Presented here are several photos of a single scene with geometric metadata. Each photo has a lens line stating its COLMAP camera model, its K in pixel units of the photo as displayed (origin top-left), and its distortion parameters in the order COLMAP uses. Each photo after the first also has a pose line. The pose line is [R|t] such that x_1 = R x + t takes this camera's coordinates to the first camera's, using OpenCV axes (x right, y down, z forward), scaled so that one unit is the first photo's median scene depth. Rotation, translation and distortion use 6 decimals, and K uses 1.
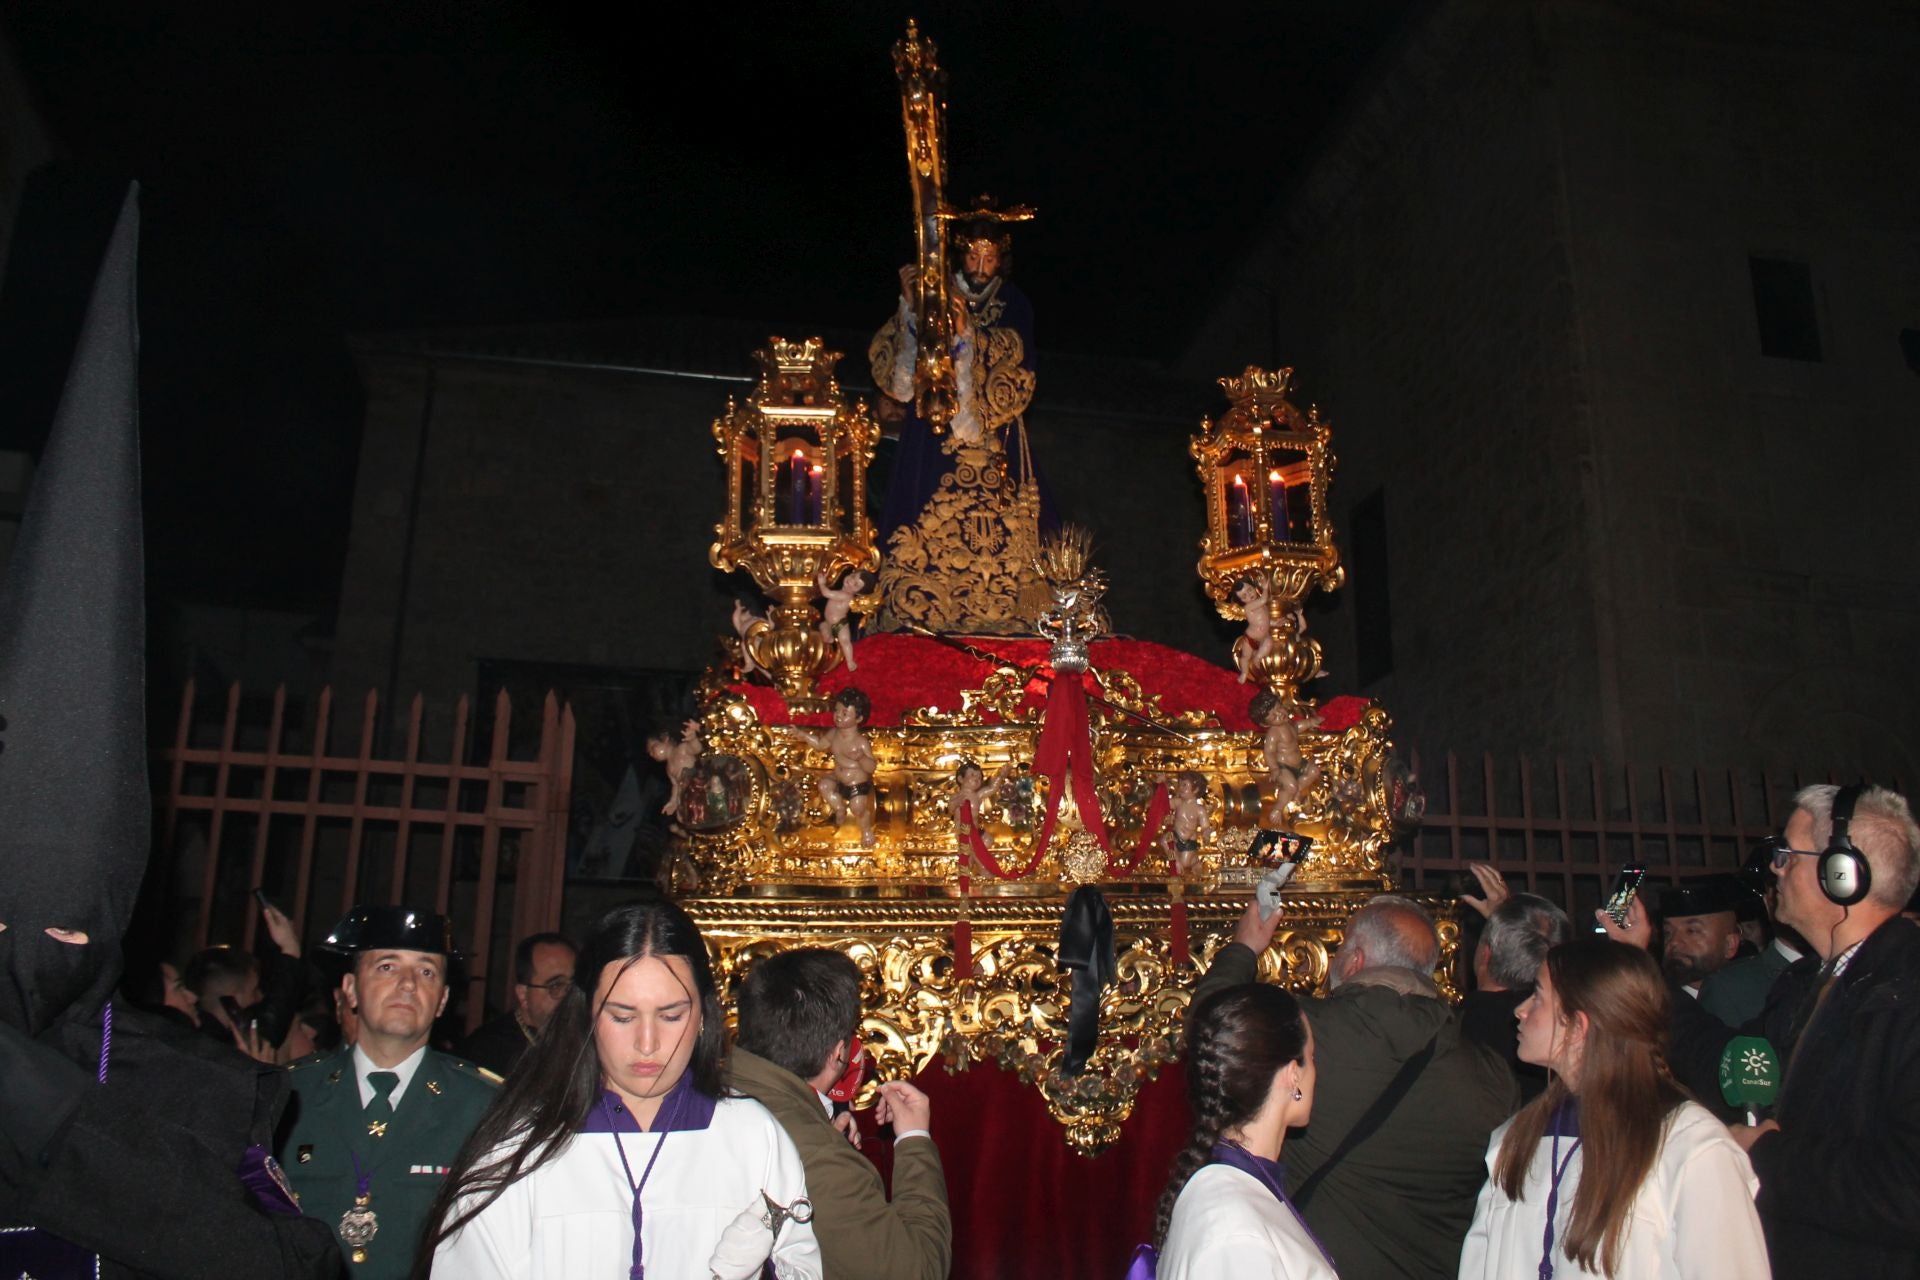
lens RADIAL K [[1628.1, 0, 960.0], [0, 1628.1, 640.0], [0, 0, 1]] dist [-0.162046, 0.154853]
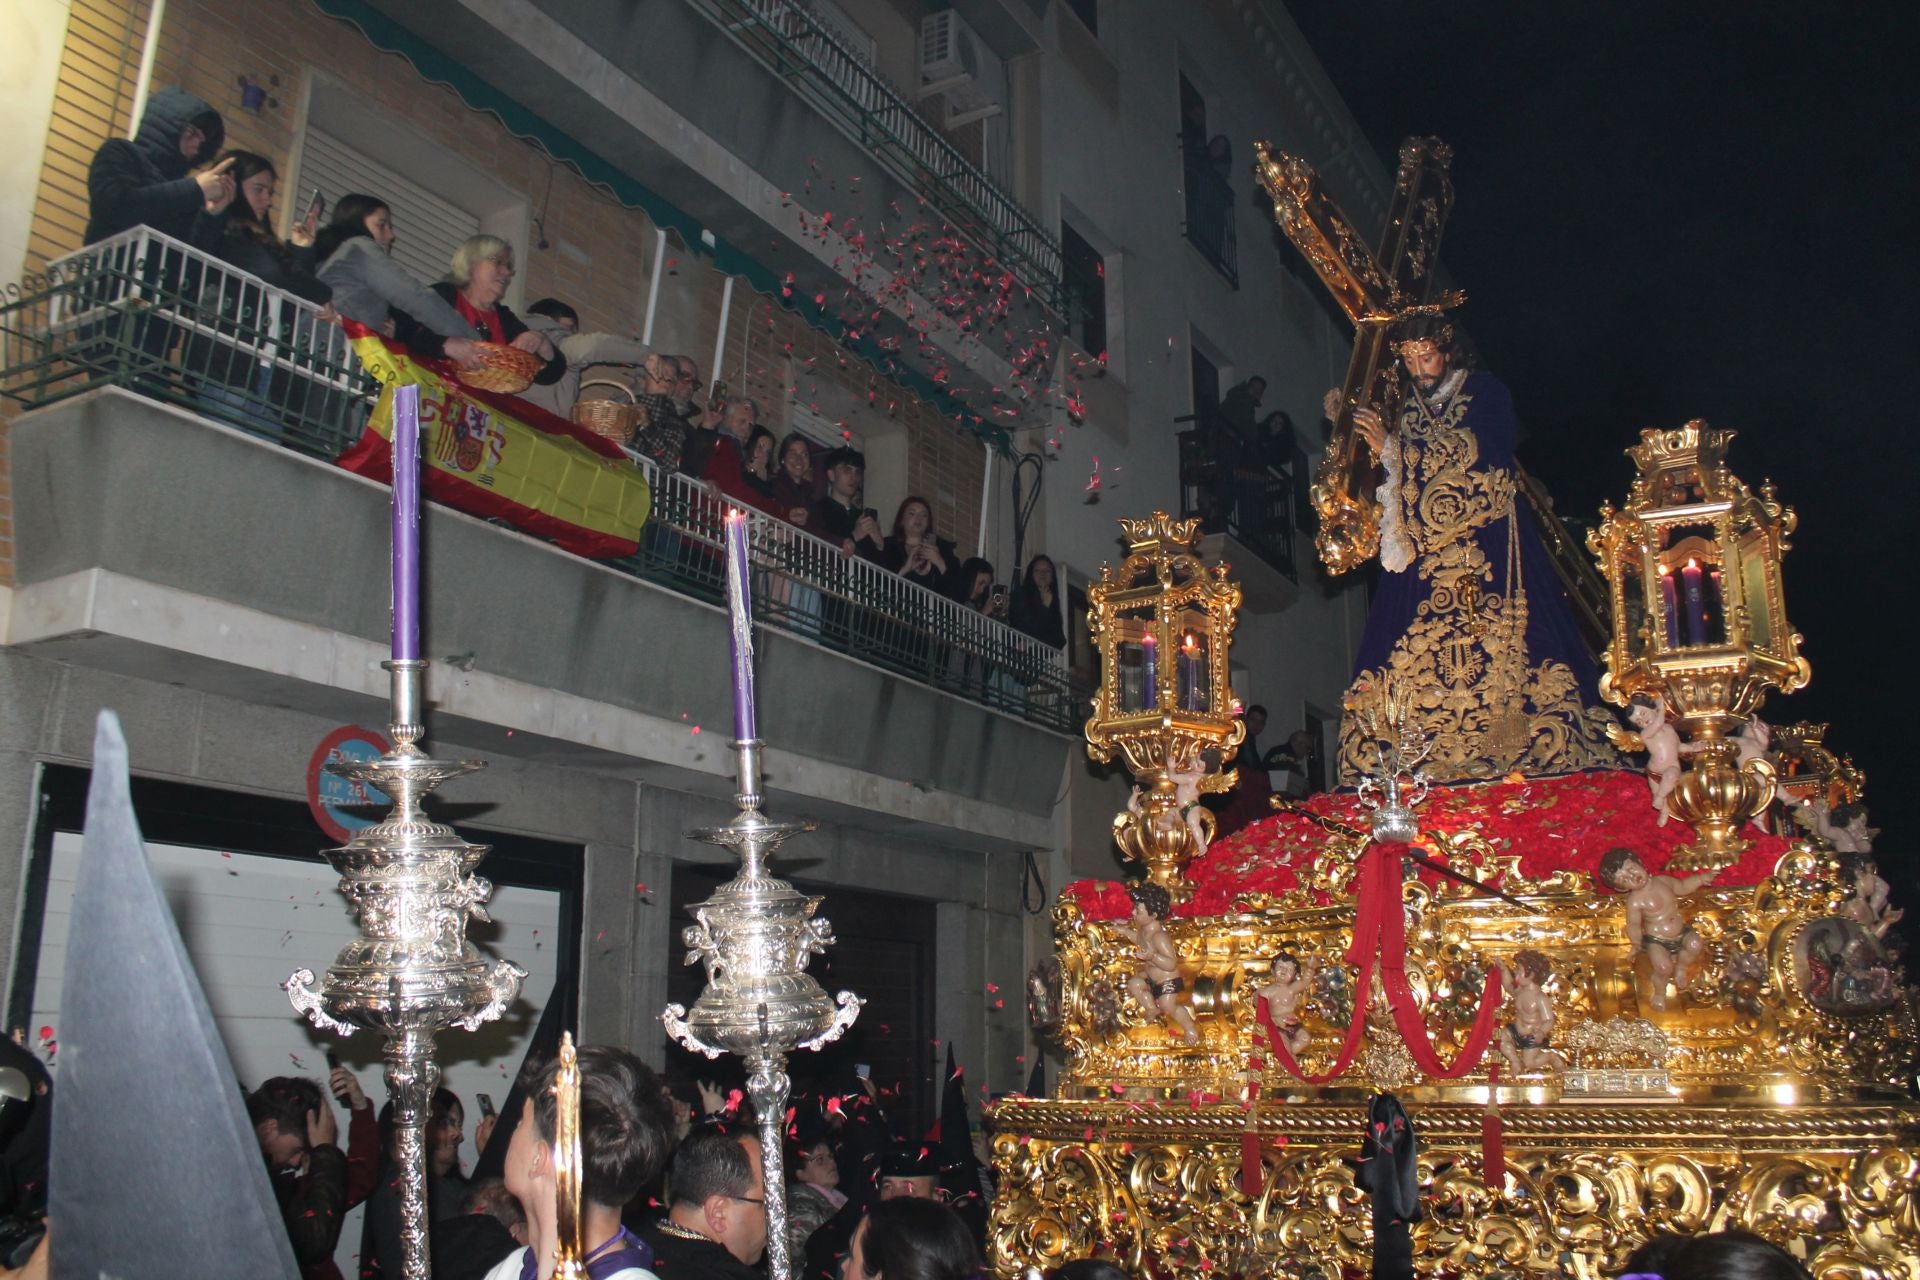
lens RADIAL K [[1628.1, 0, 960.0], [0, 1628.1, 640.0], [0, 0, 1]] dist [-0.162046, 0.154853]
pose [[0.752373, -0.147078, -0.642109, 0.393145], [0.115832, 0.989106, -0.090837, -0.031214], [0.648474, -0.006034, 0.761213, 0.158281]]
